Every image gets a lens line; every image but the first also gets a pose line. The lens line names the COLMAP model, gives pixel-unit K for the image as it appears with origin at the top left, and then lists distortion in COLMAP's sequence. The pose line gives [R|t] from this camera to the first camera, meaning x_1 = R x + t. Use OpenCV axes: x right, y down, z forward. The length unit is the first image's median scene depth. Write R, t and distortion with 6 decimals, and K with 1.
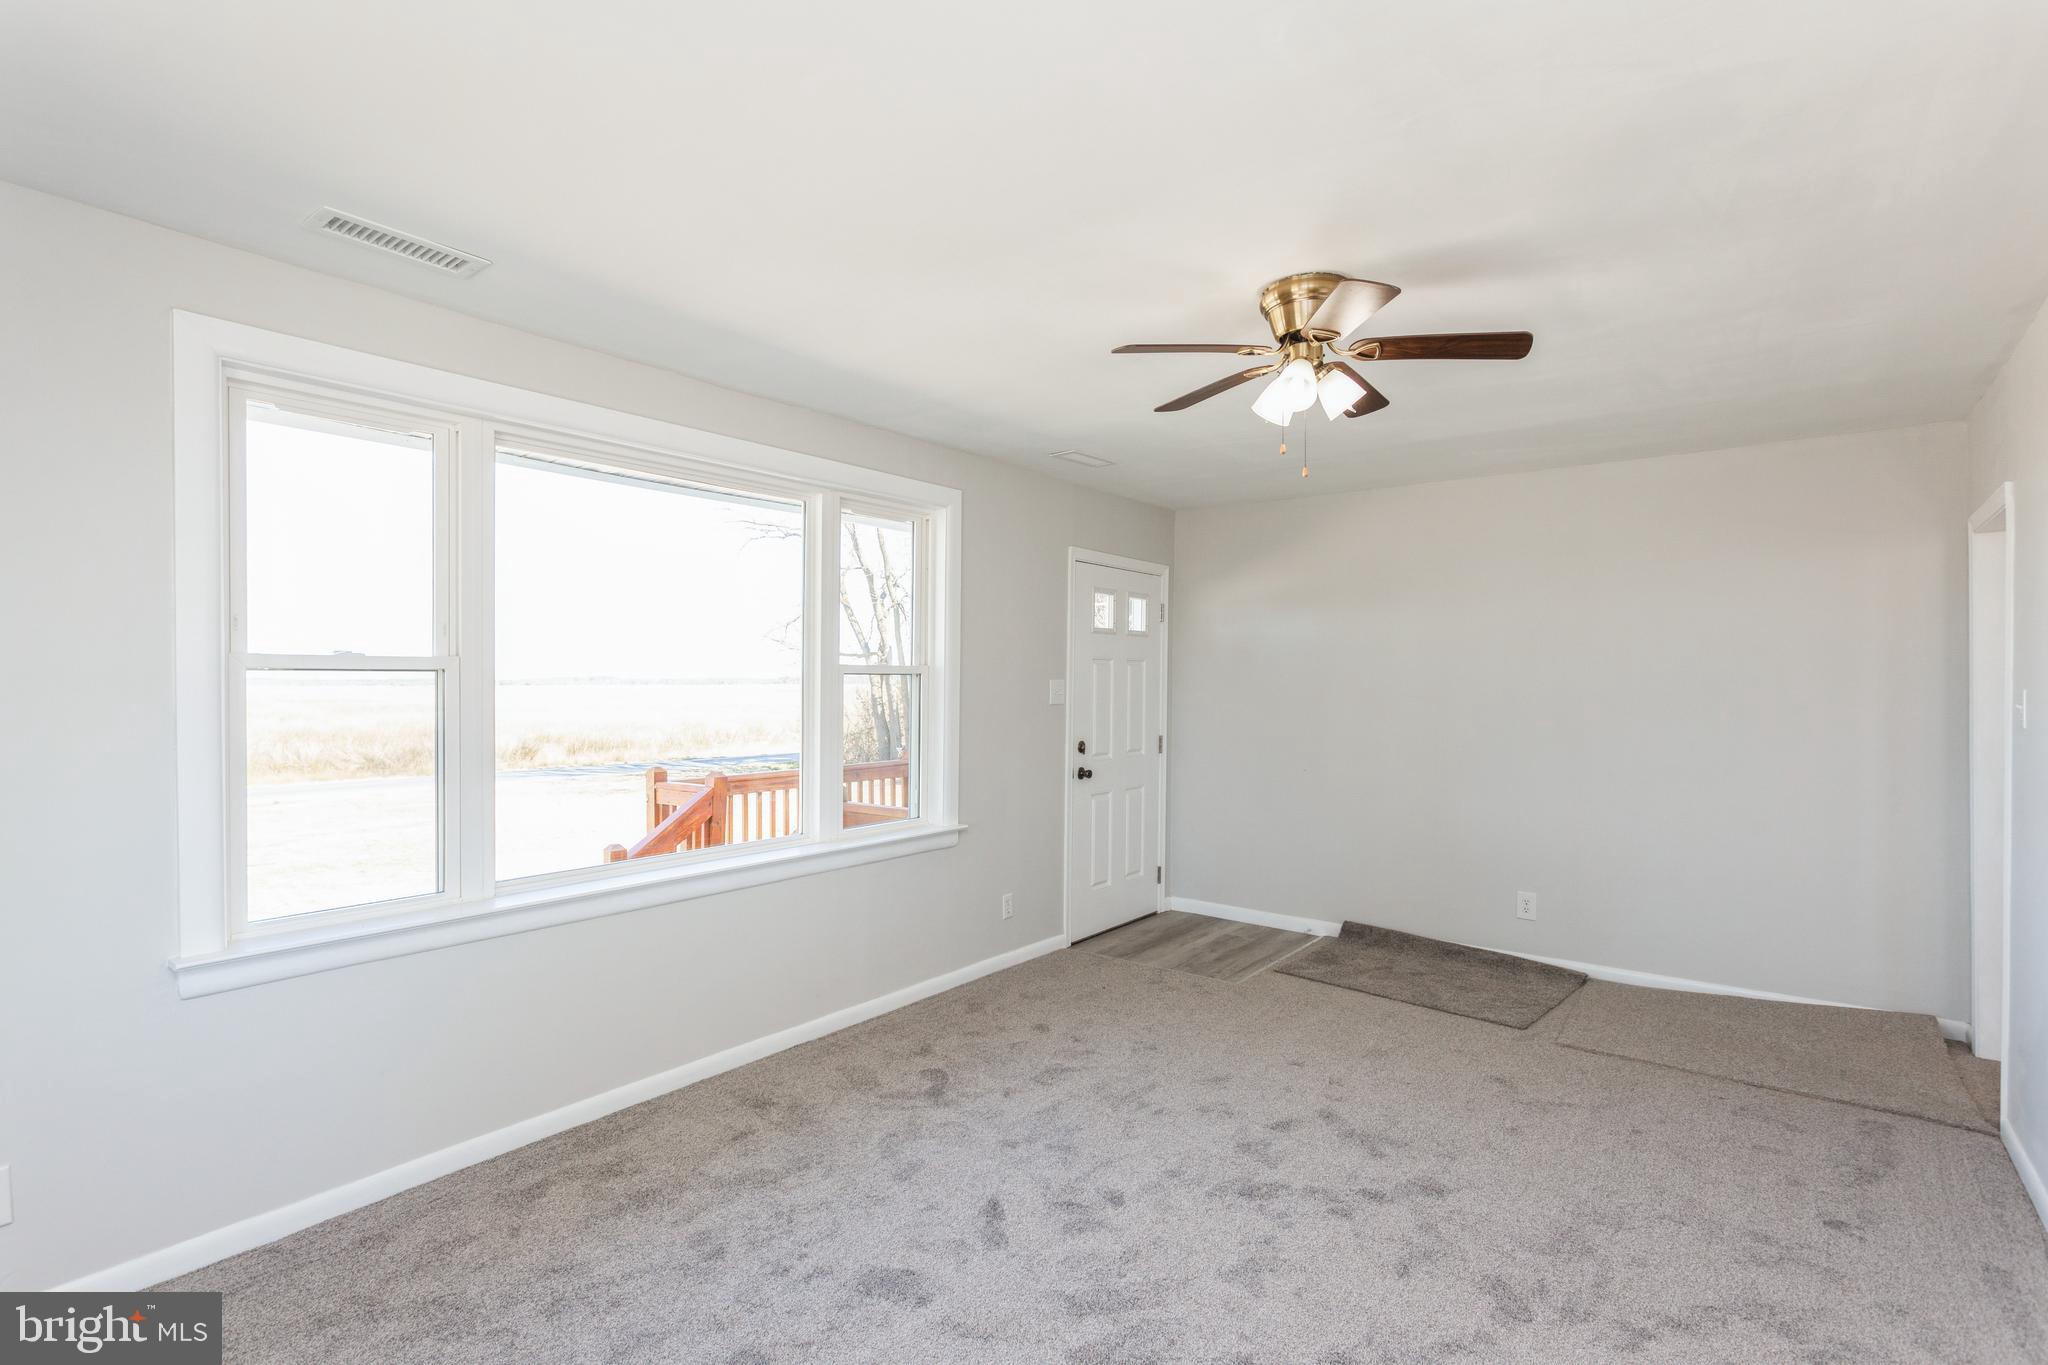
lens RADIAL K [[968.6, 0, 1023.4], [0, 968.6, 688.7], [0, 0, 1]] dist [0.001370, 0.000557]
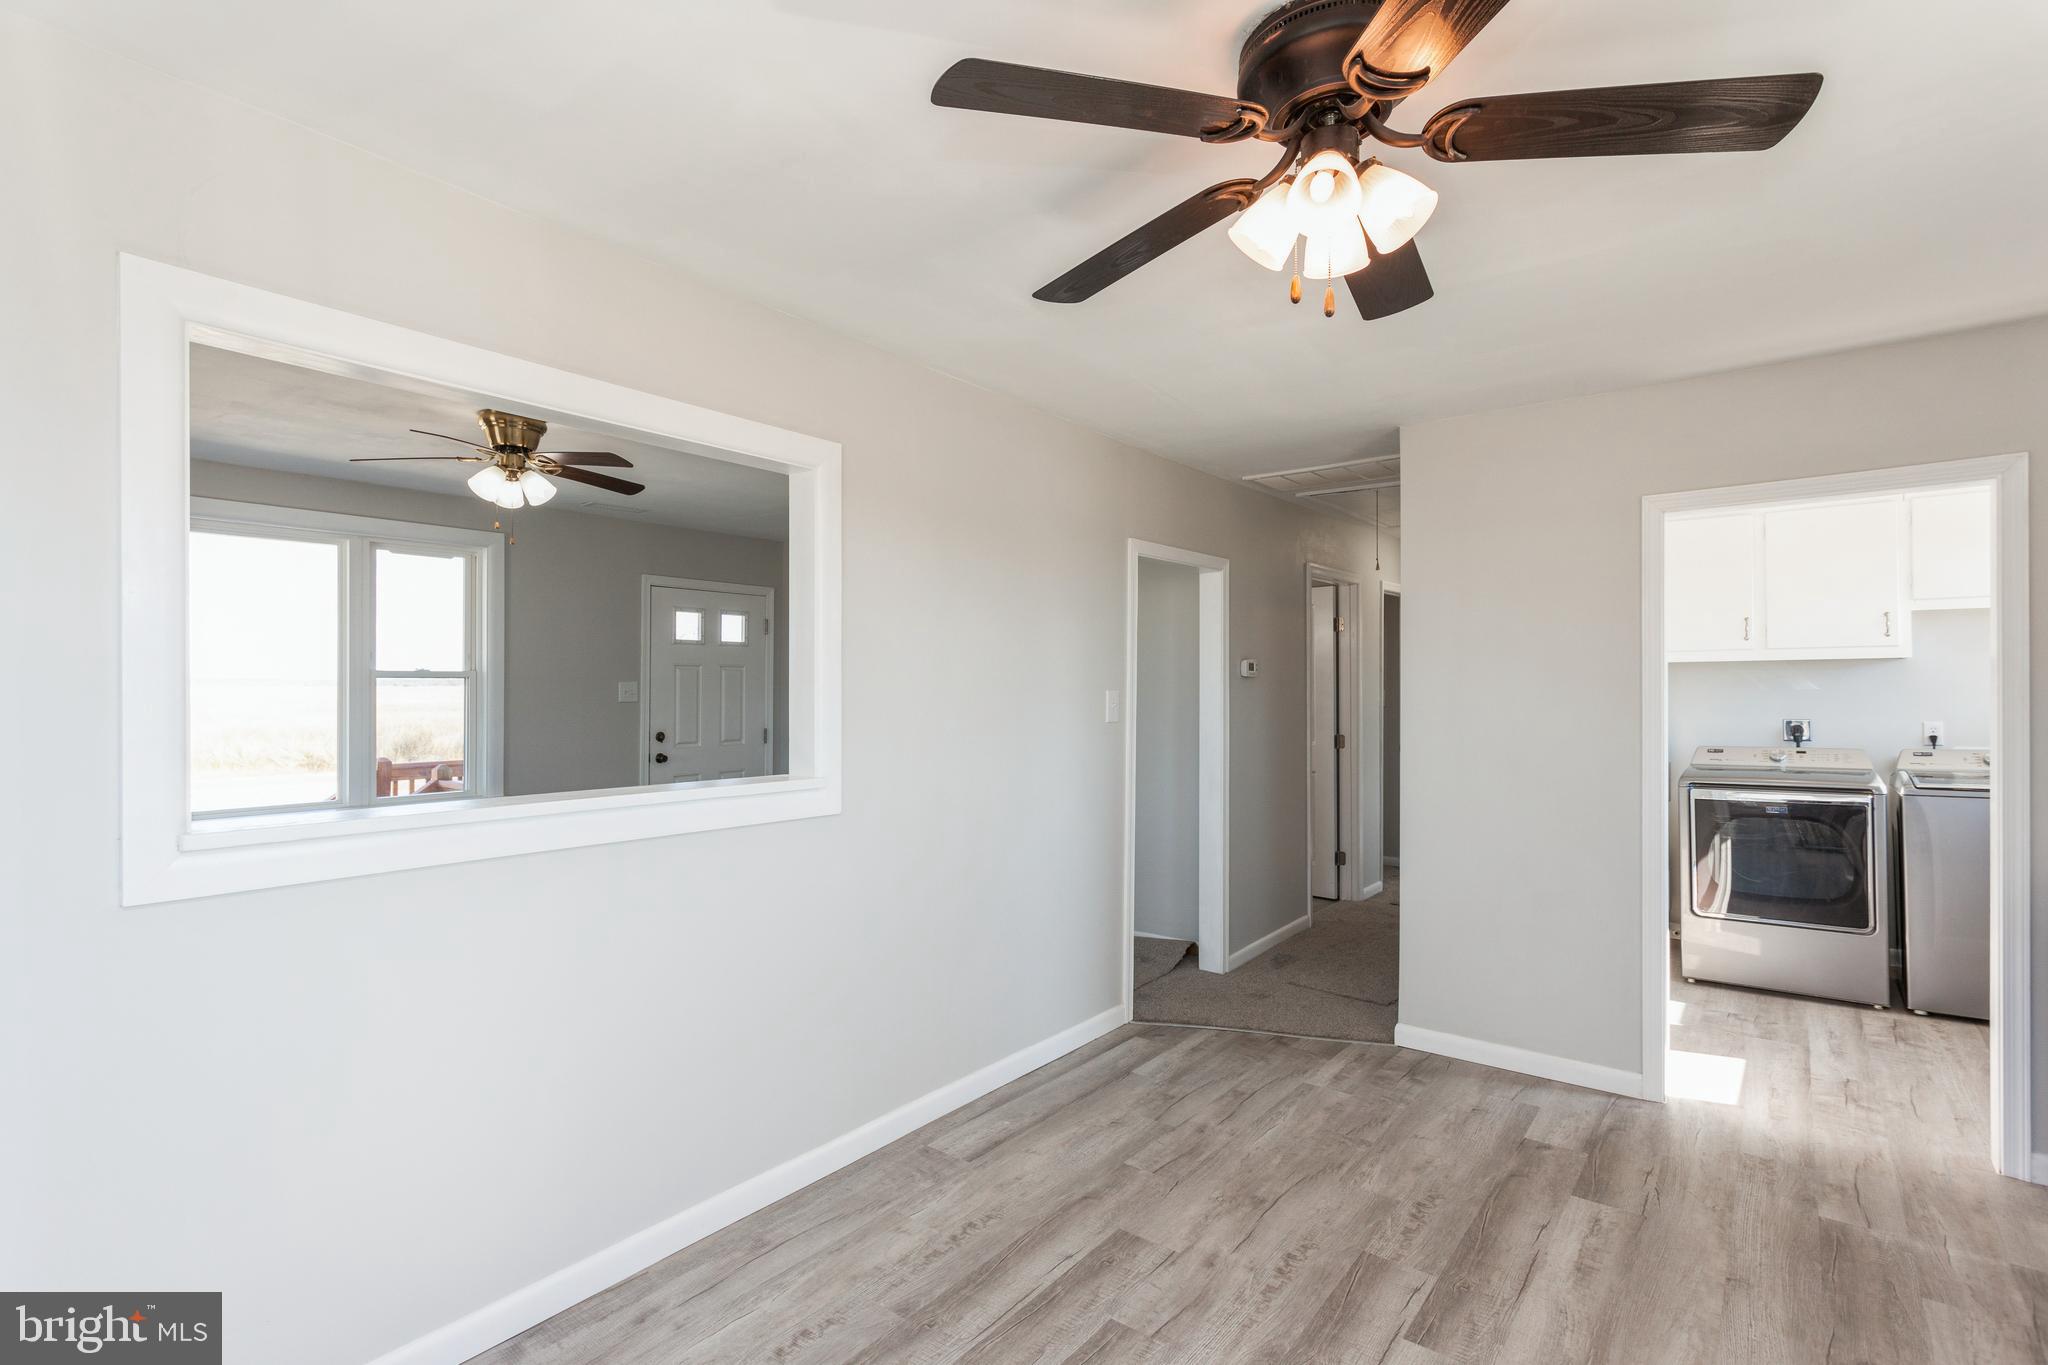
lens RADIAL K [[968.6, 0, 1023.4], [0, 968.6, 688.7], [0, 0, 1]] dist [0.001370, 0.000557]
pose [[0.999983, 0.002814, 0.005069, 0.519269], [-0.002808, 0.999995, -0.001253, -0.001162], [-0.005073, 0.001239, 0.999986, -0.235400]]
